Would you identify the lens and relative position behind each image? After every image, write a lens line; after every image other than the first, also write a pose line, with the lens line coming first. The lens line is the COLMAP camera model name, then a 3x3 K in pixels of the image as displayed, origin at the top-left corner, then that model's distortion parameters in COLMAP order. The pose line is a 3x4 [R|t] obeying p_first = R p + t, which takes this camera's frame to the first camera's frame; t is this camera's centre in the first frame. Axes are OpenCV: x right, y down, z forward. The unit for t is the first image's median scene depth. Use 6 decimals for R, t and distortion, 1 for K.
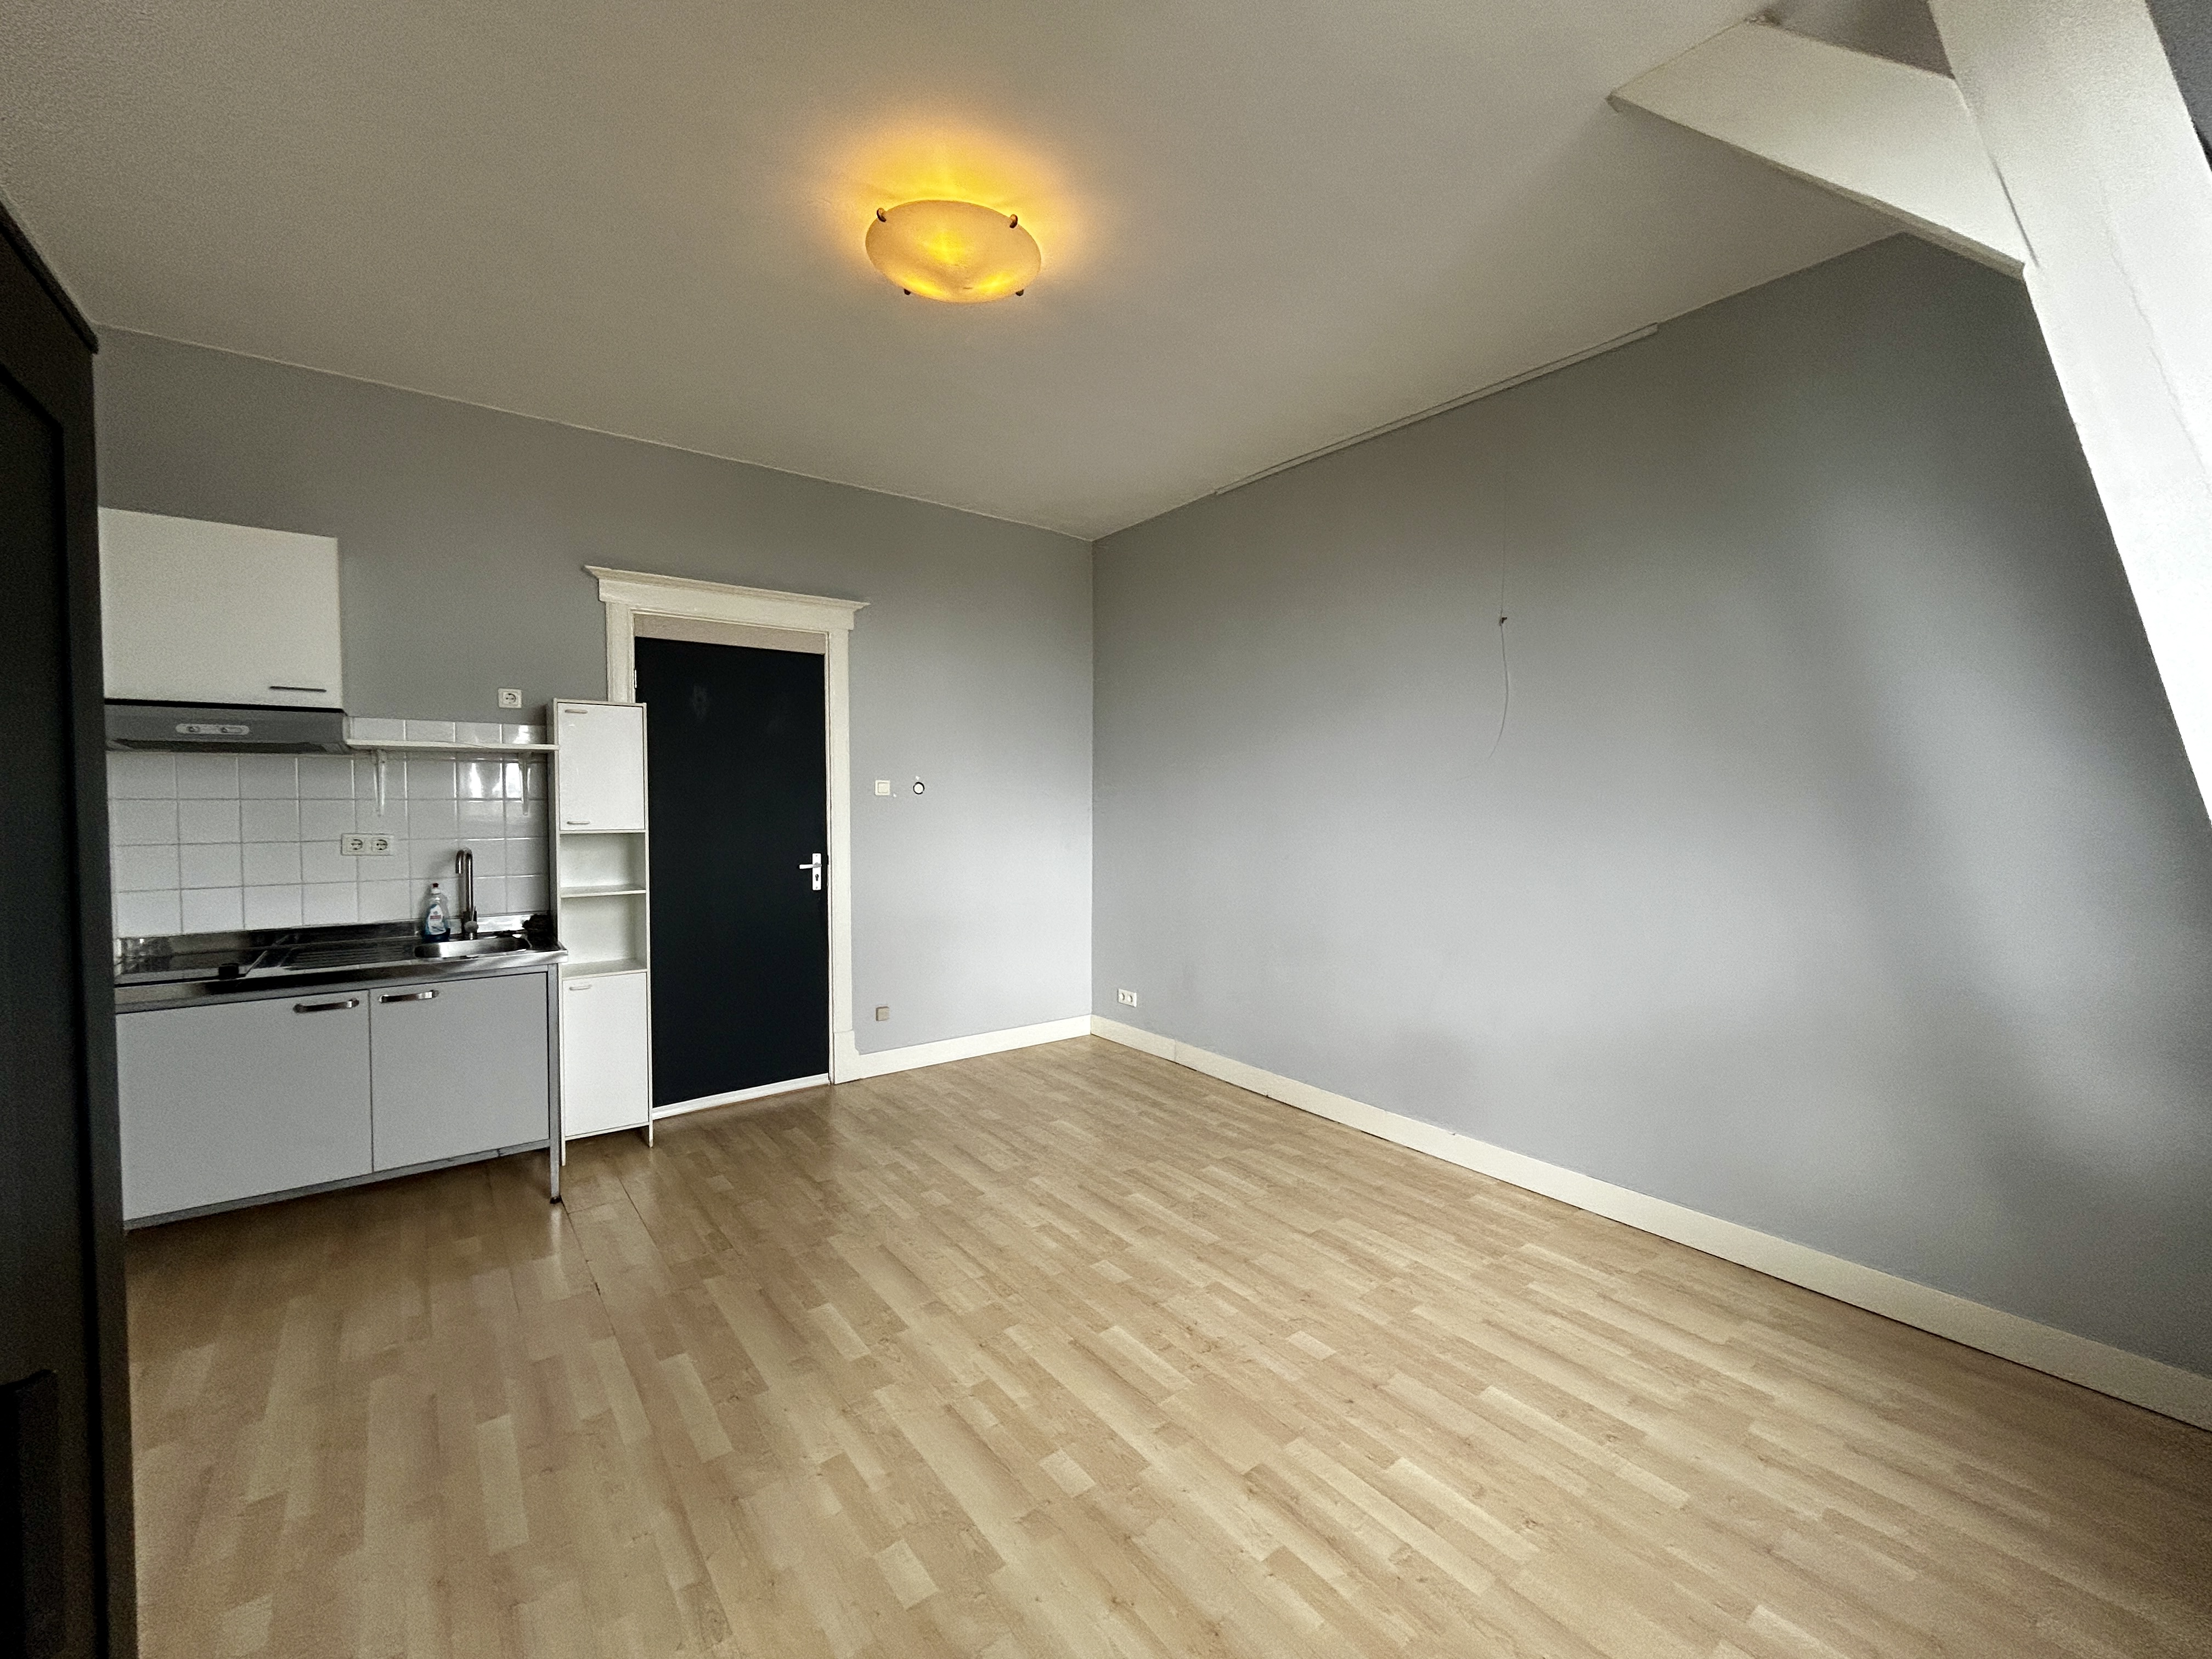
lens RADIAL K [[904.4, 0, 1111.8], [0, 904.4, 830.8], [0, 0, 1]] dist [0.000411, 0.000639]
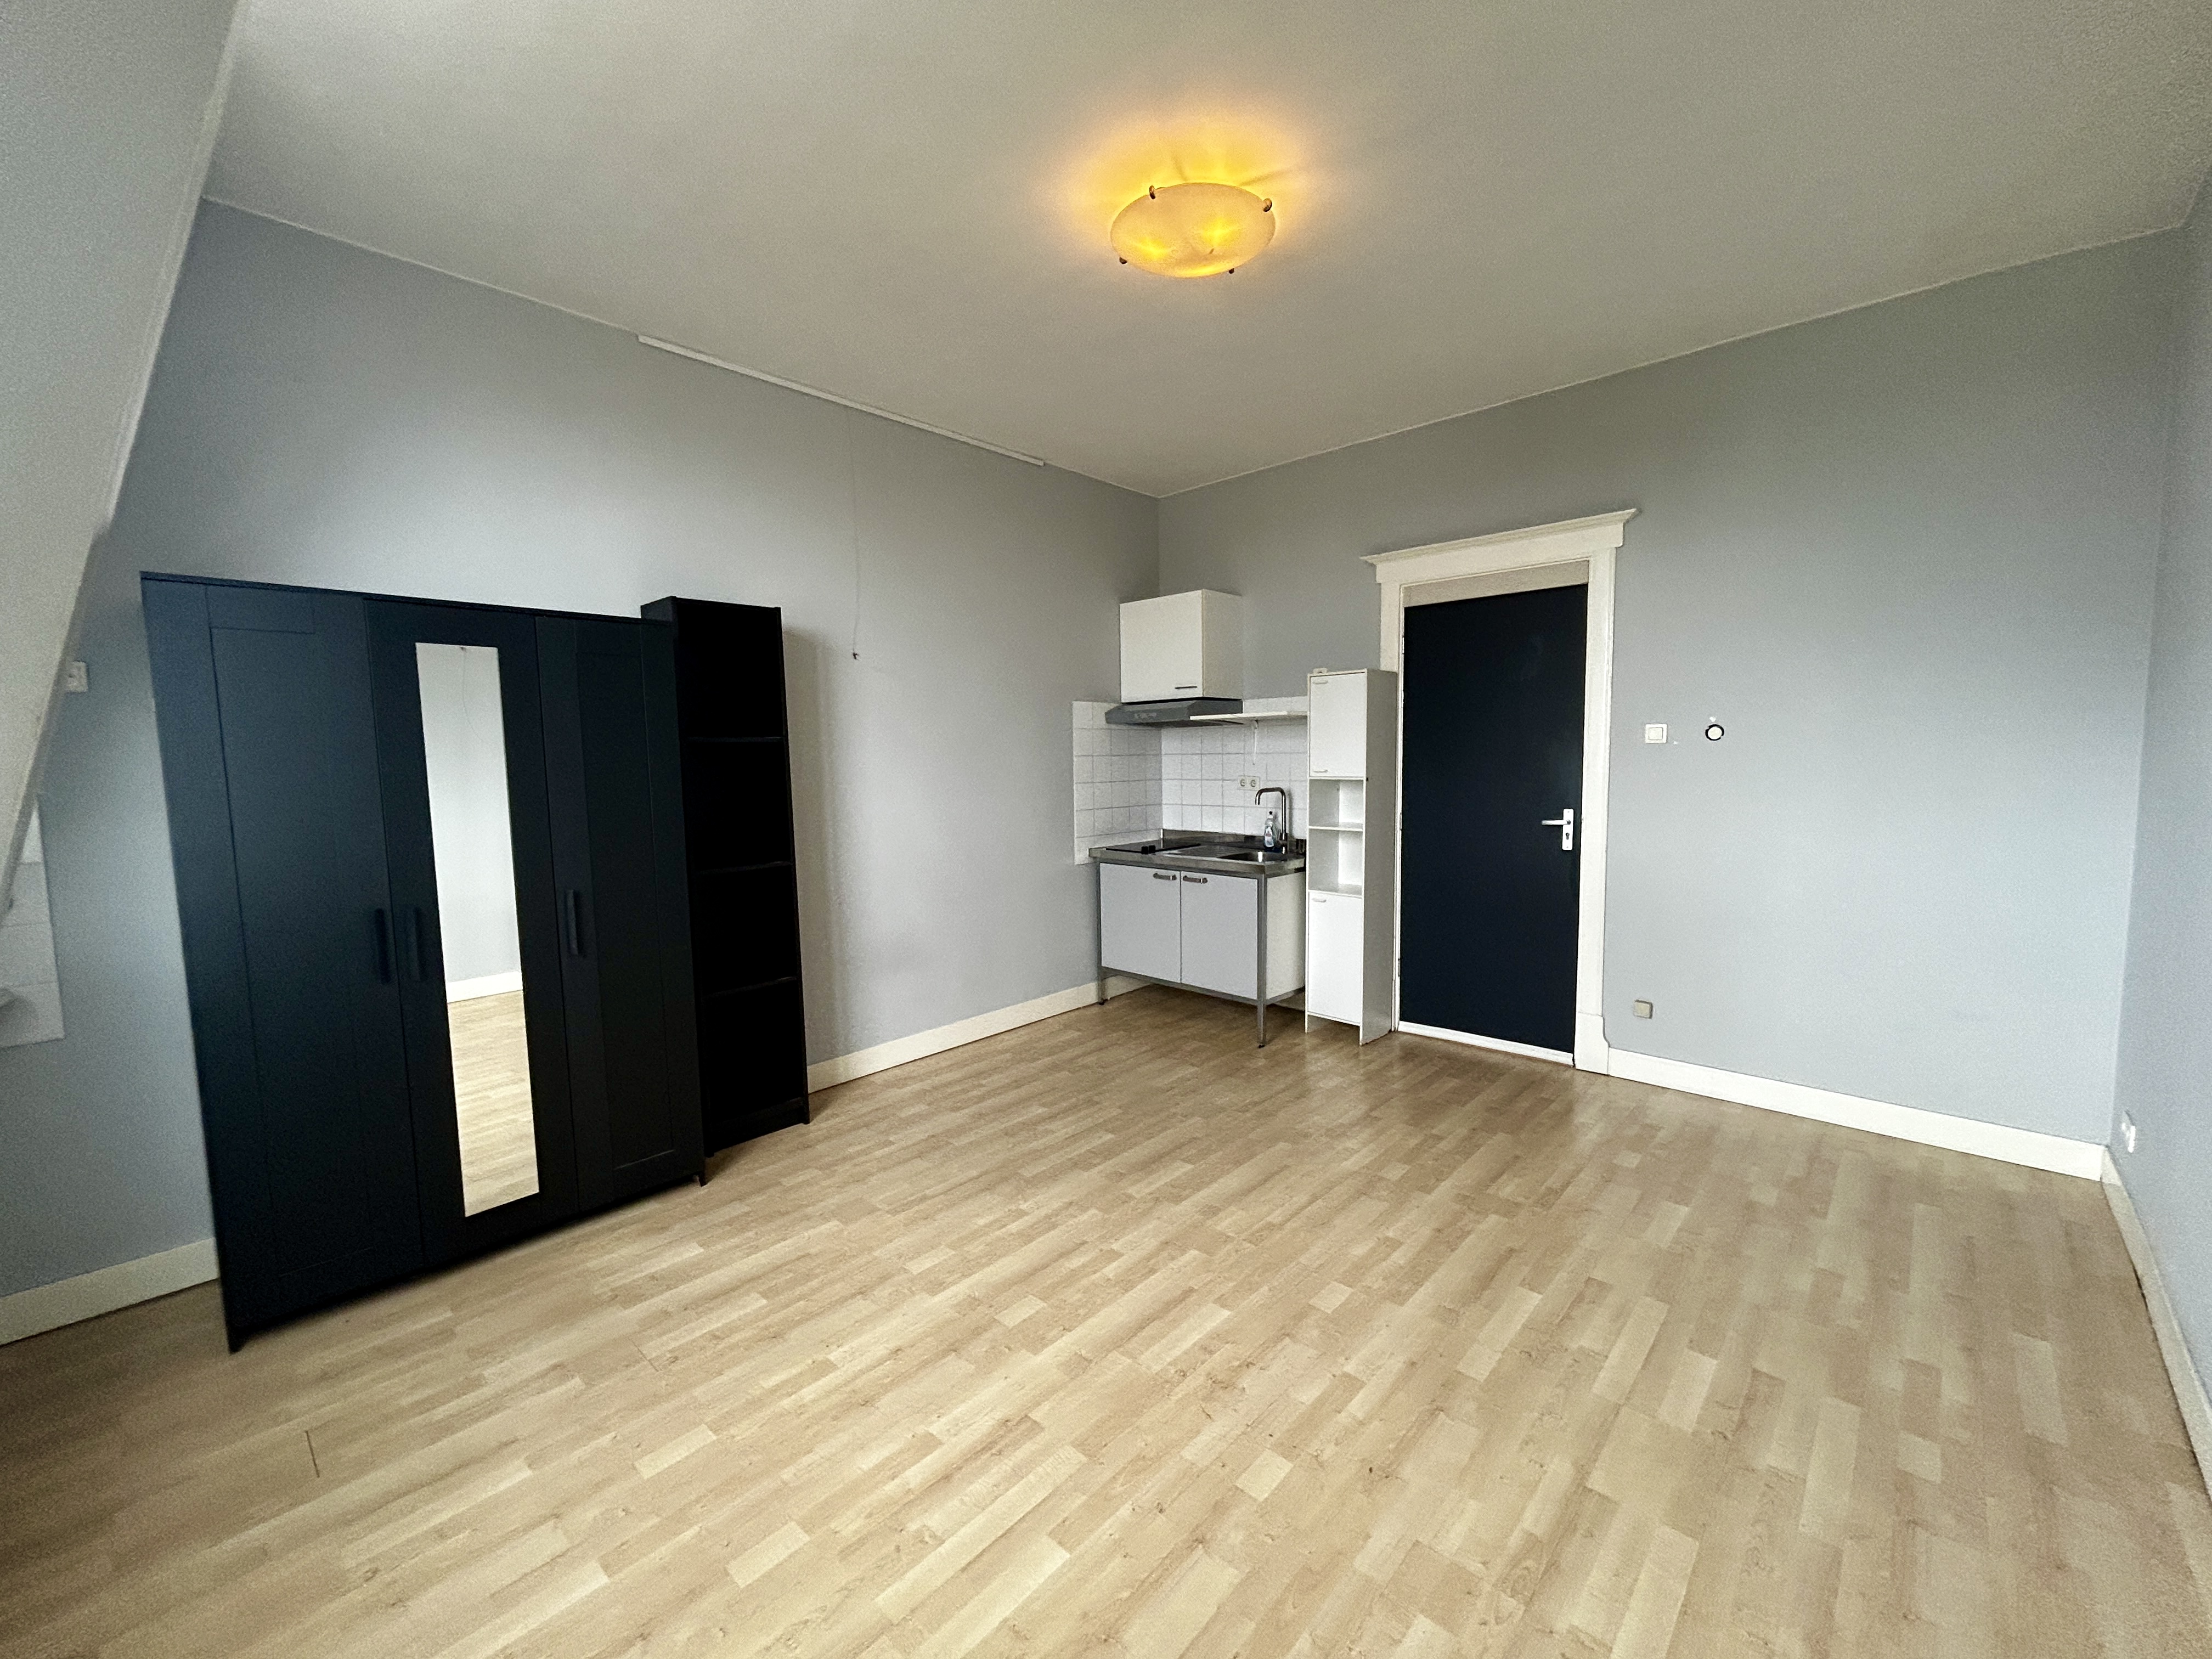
lens RADIAL K [[904.4, 0, 1111.8], [0, 904.4, 830.8], [0, 0, 1]] dist [0.000411, 0.000639]
pose [[0.152776, 0.079693, -0.985042, 0.746011], [-0.024111, 0.996747, 0.076900, -0.018228], [0.987967, 0.012002, 0.154200, 0.621736]]
